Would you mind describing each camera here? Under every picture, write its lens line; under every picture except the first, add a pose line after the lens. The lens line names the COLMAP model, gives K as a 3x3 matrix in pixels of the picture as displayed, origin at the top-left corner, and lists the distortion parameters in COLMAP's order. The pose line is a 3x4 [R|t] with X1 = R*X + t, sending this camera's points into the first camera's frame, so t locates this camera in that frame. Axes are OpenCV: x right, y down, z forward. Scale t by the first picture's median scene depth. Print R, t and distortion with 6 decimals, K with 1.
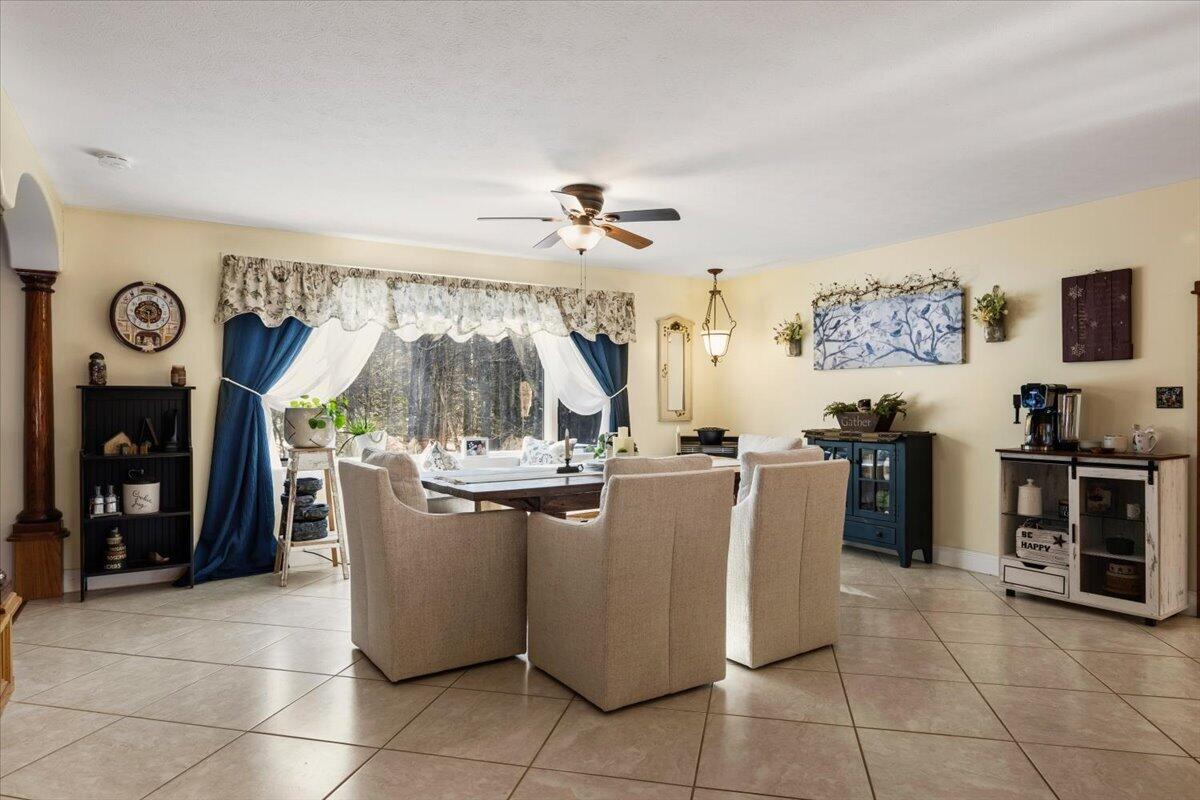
lens RADIAL K [[709.3, 0, 602.6], [0, 709.3, 401.8], [0, 0, 1]] dist [-0.000868, 0.000237]
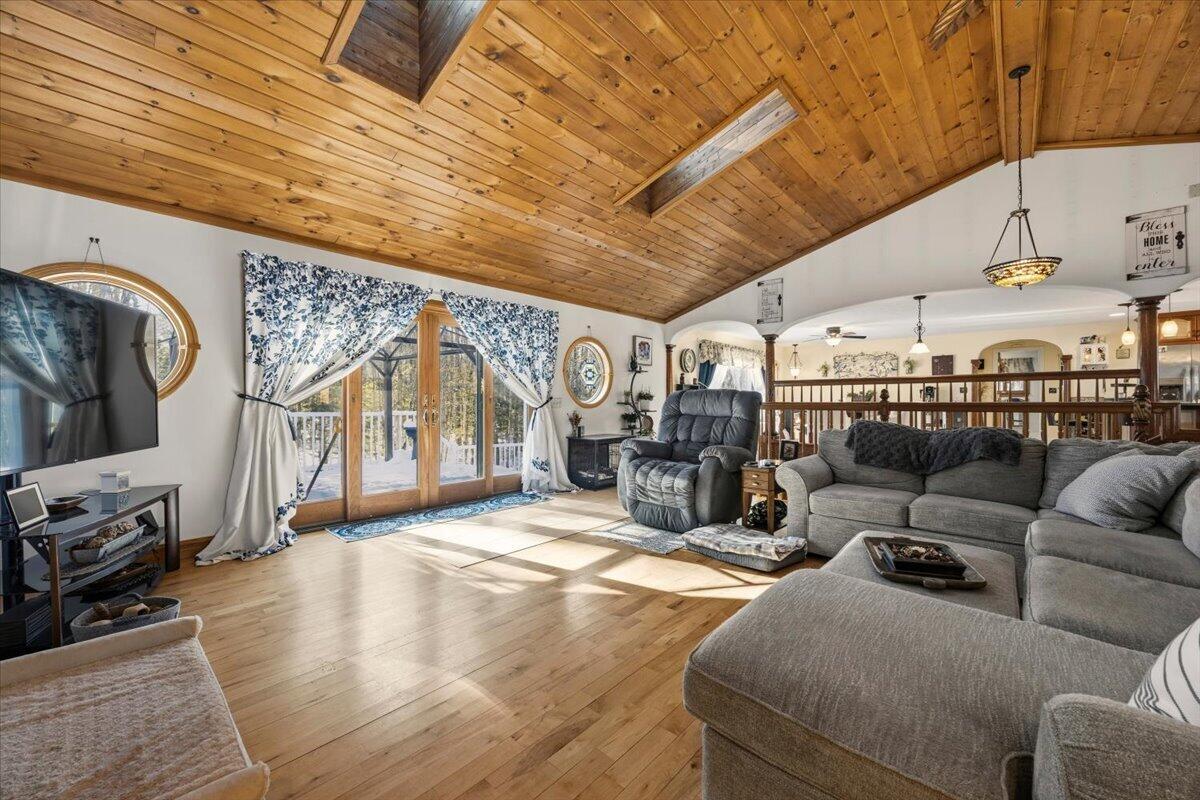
lens RADIAL K [[462.3, 0, 597.8], [0, 462.3, 403.8], [0, 0, 1]] dist [-0.001382, 0.000037]
pose [[0.963194, -0.002633, 0.268794, -1.274248], [0.000740, 0.999974, 0.007147, 0.035345], [-0.268806, -0.006685, 0.963171, -0.615880]]
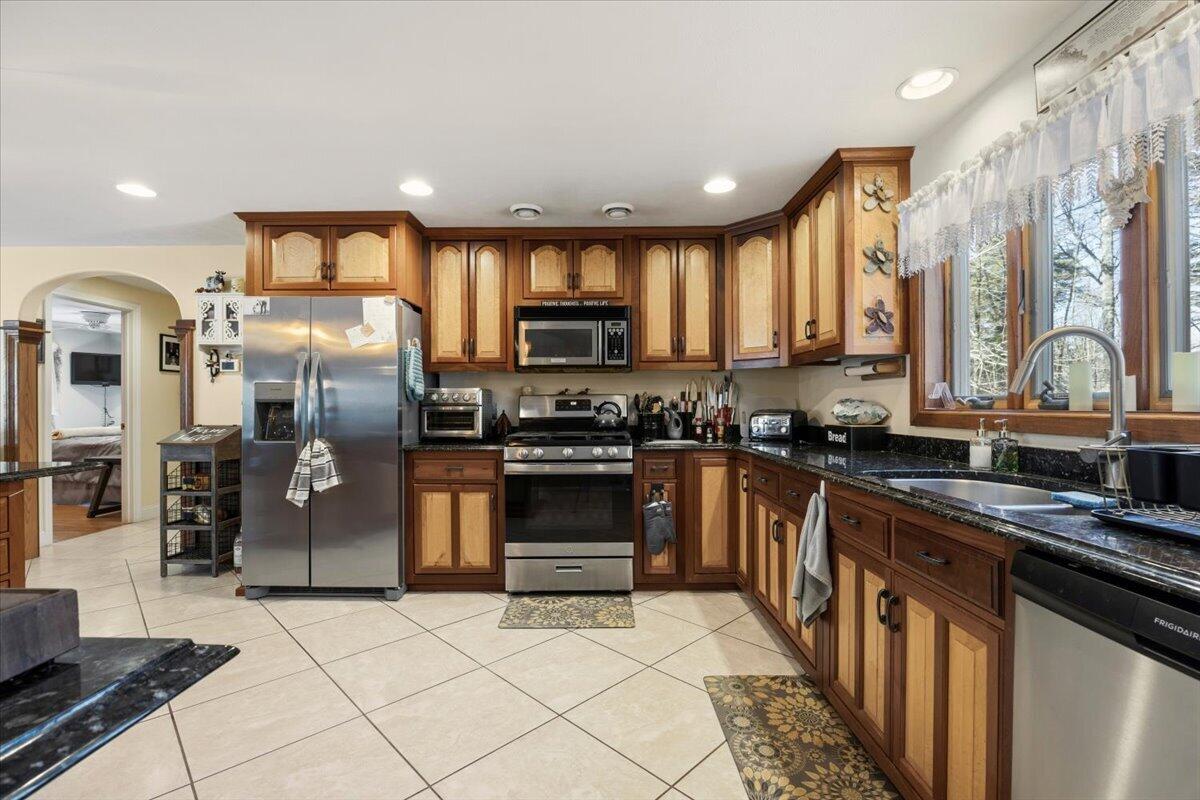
lens RADIAL K [[526.3, 0, 593.4], [0, 526.3, 403.7], [0, 0, 1]] dist [-0.003441, -0.000171]
pose [[0.545515, 0.002544, 0.838097, 0.437528], [-0.002919, 0.999995, -0.001135, -0.007067], [-0.838096, -0.001828, 0.545519, -0.376781]]
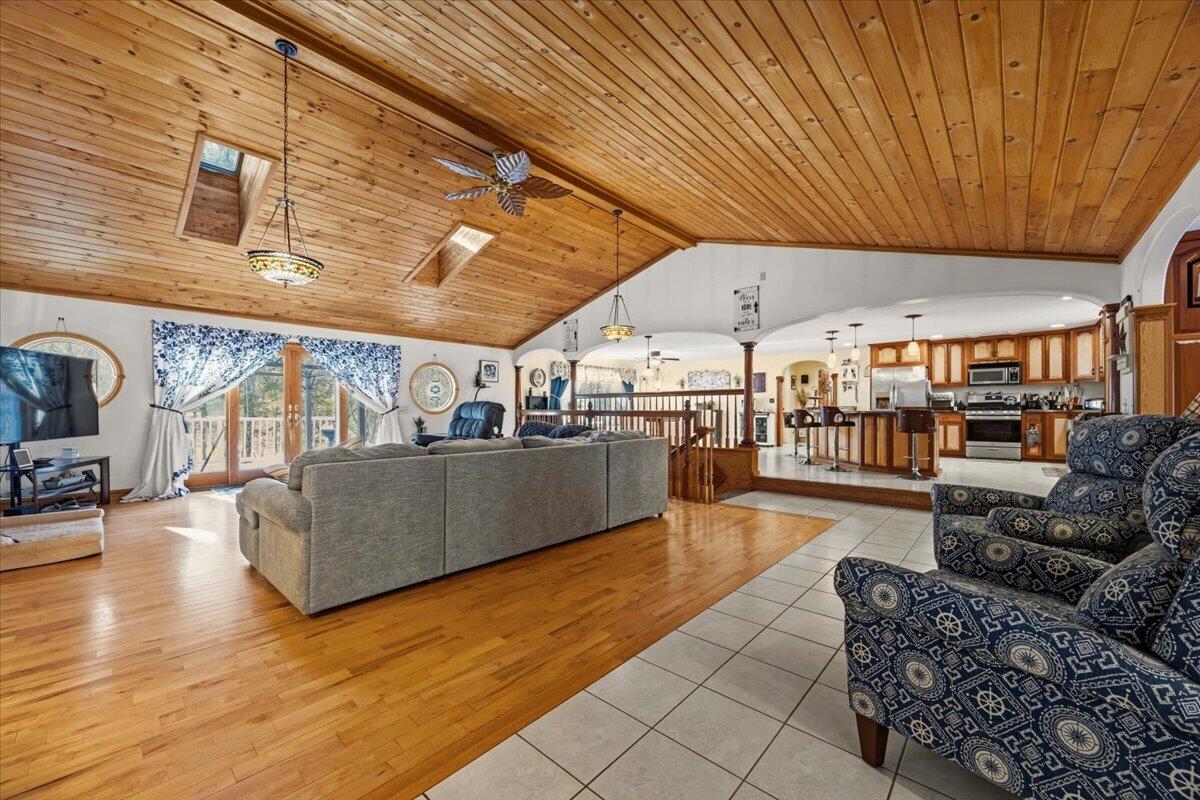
lens RADIAL K [[462.3, 0, 596.6], [0, 462.3, 411.5], [0, 0, 1]] dist [-0.001382, 0.000037]
pose [[0.963432, -0.001131, 0.267951, -0.843751], [-0.000764, 0.999975, 0.006969, 0.033679], [-0.267952, -0.006918, 0.963407, -1.212115]]
